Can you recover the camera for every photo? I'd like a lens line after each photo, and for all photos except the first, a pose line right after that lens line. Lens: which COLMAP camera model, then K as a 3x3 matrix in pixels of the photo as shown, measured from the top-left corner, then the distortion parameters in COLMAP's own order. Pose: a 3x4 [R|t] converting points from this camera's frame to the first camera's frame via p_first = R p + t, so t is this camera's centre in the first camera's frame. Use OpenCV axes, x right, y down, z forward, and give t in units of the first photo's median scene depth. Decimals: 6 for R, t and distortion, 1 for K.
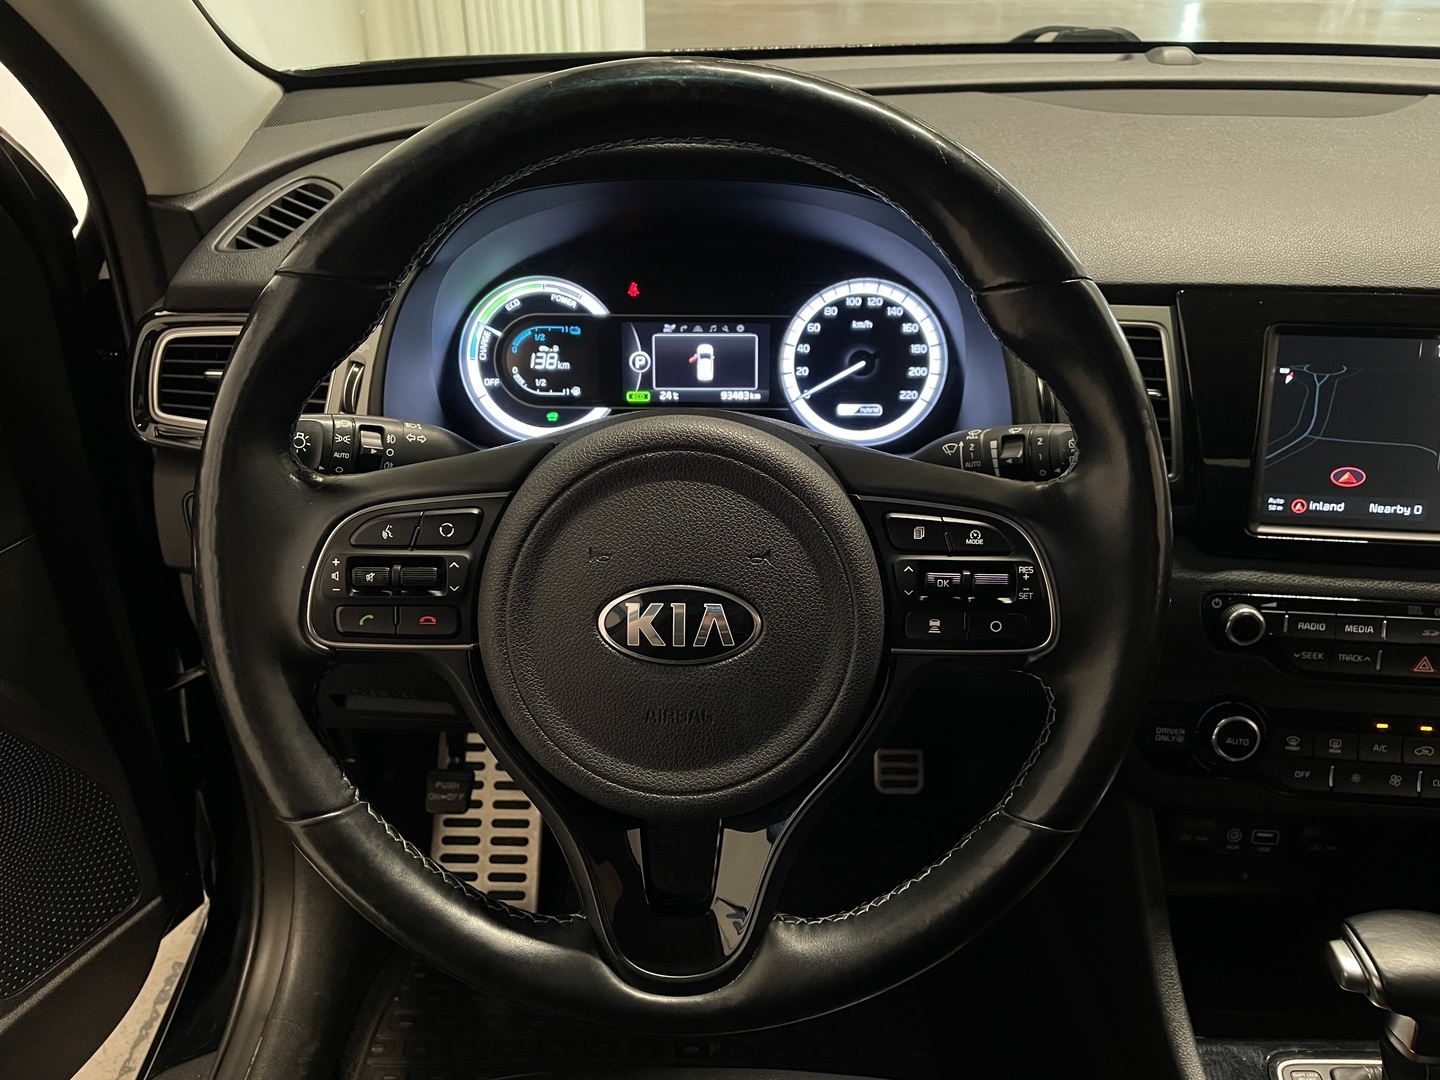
lens RADIAL K [[1115.2, 0, 721.4], [0, 1115.2, 523.6], [0, 0, 1]] dist [0.081325, -0.112573]
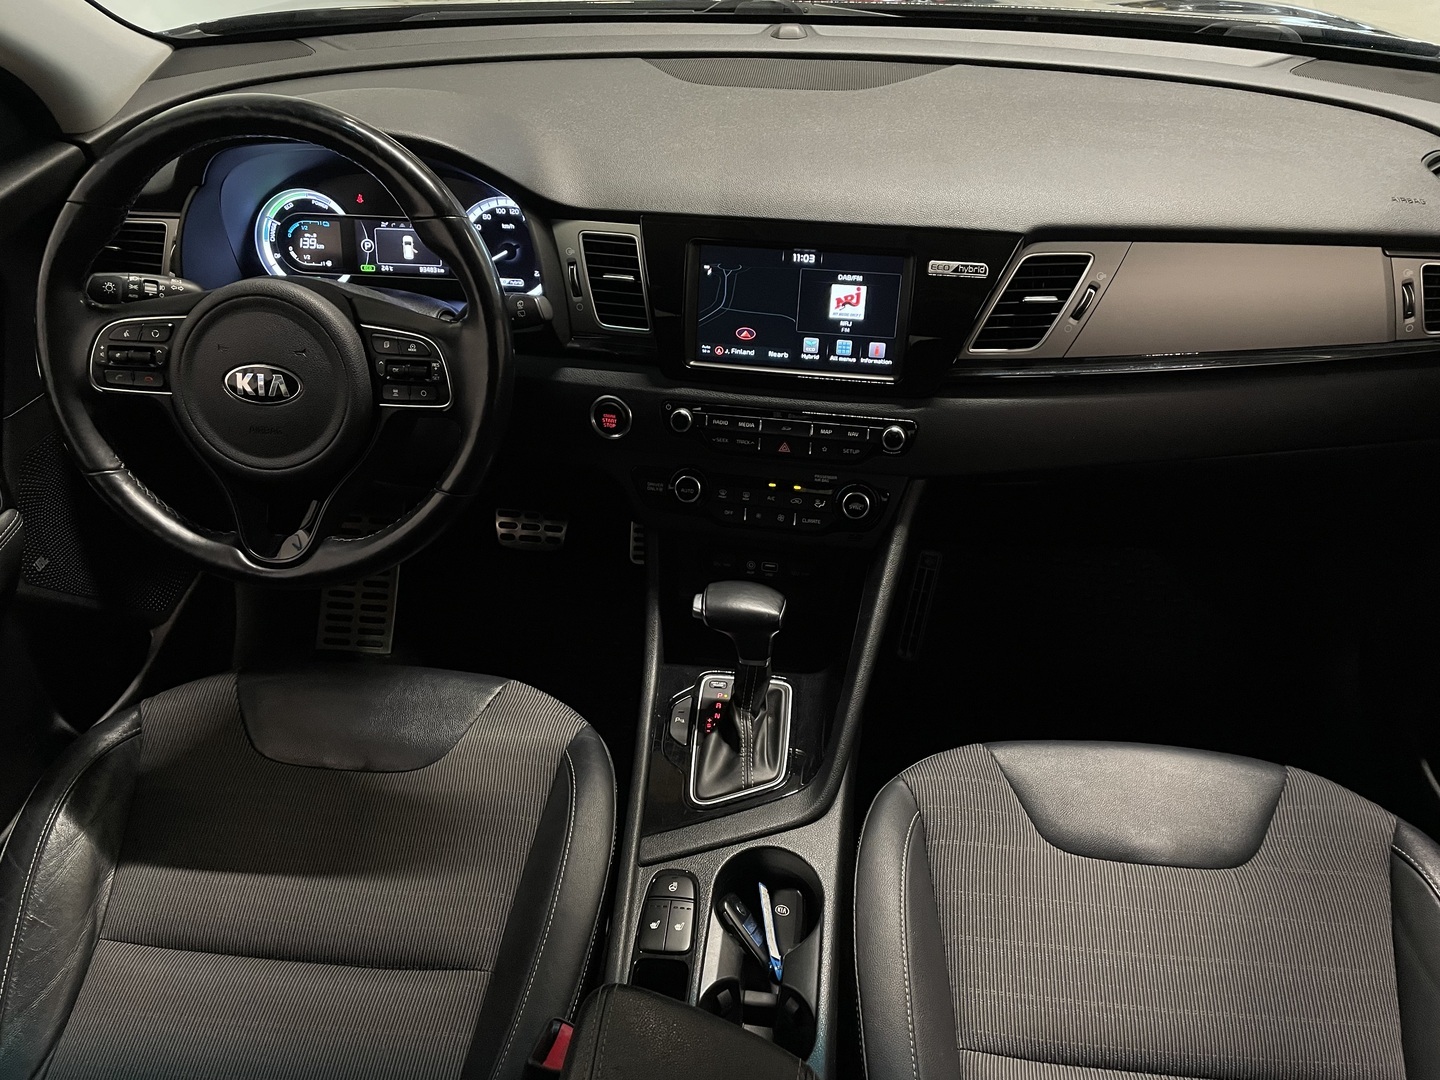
lens RADIAL K [[1115.2, 0, 733.4], [0, 1115.2, 551.1], [0, 0, 1]] dist [0.081325, -0.112573]
pose [[0.996290, 0.048462, -0.071112, 0.604749], [-0.038493, 0.990041, 0.135414, 0.049119], [0.076966, -0.132174, 0.988234, -0.620647]]
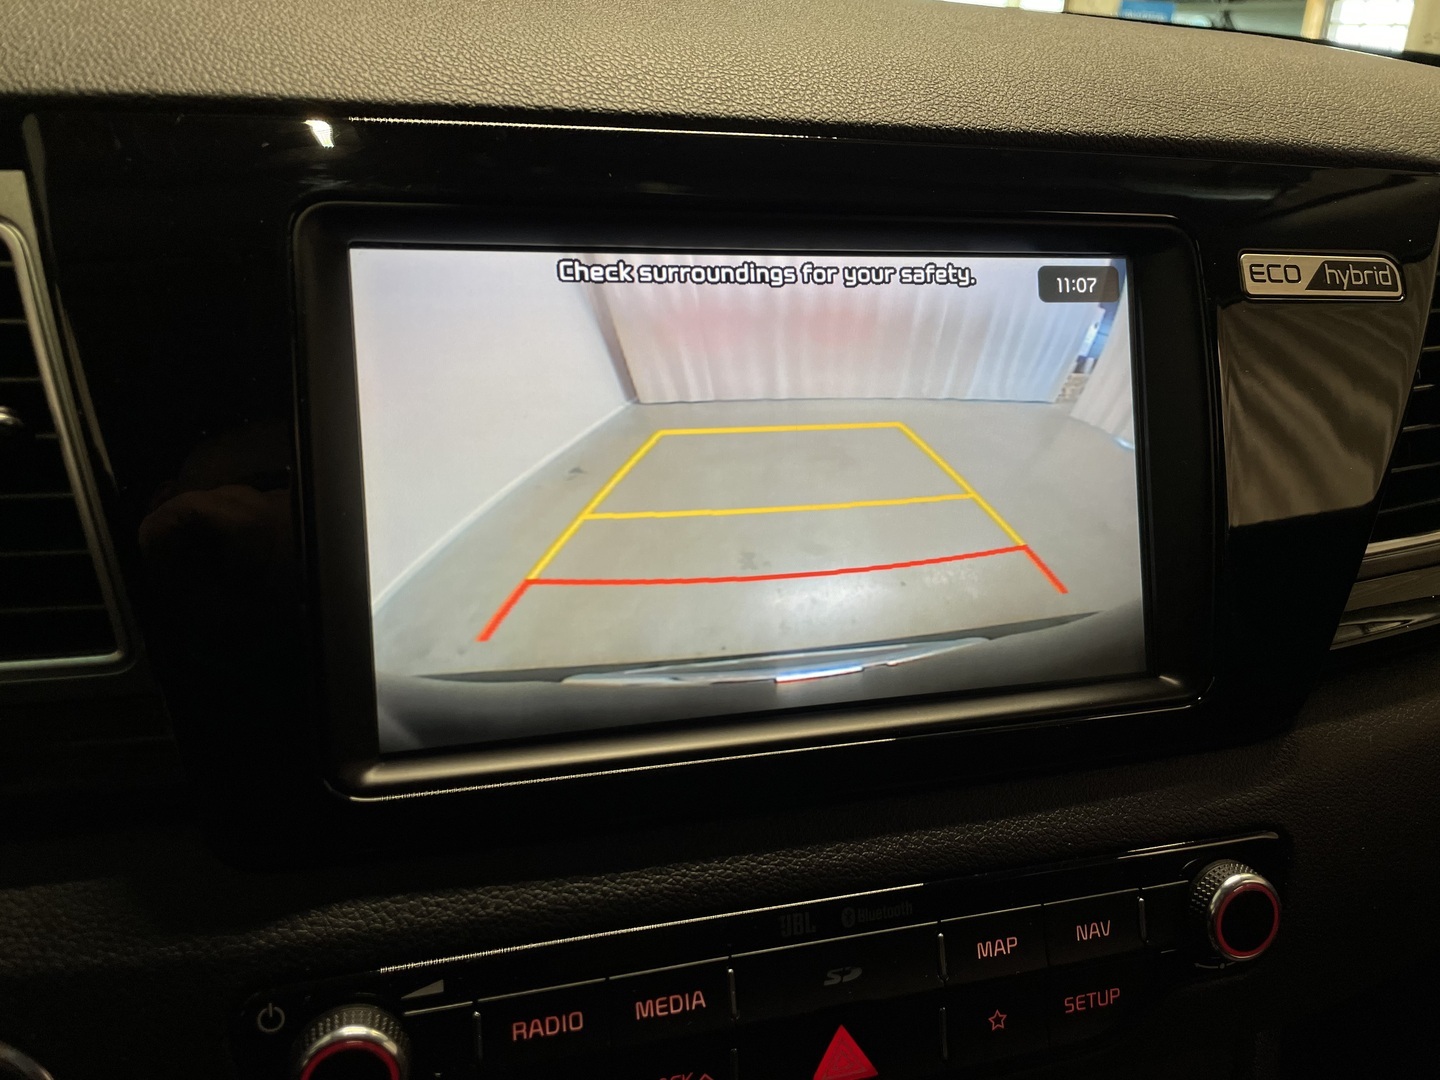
lens RADIAL K [[1088.8, 0, 735.4], [0, 1088.8, 519.1], [0, 0, 1]] dist [0.043595, -0.012112]
pose [[0.932764, -0.083172, 0.350762, 0.422308], [0.137197, 0.981701, -0.132062, -0.012077], [-0.333359, 0.171306, 0.927106, 0.565502]]
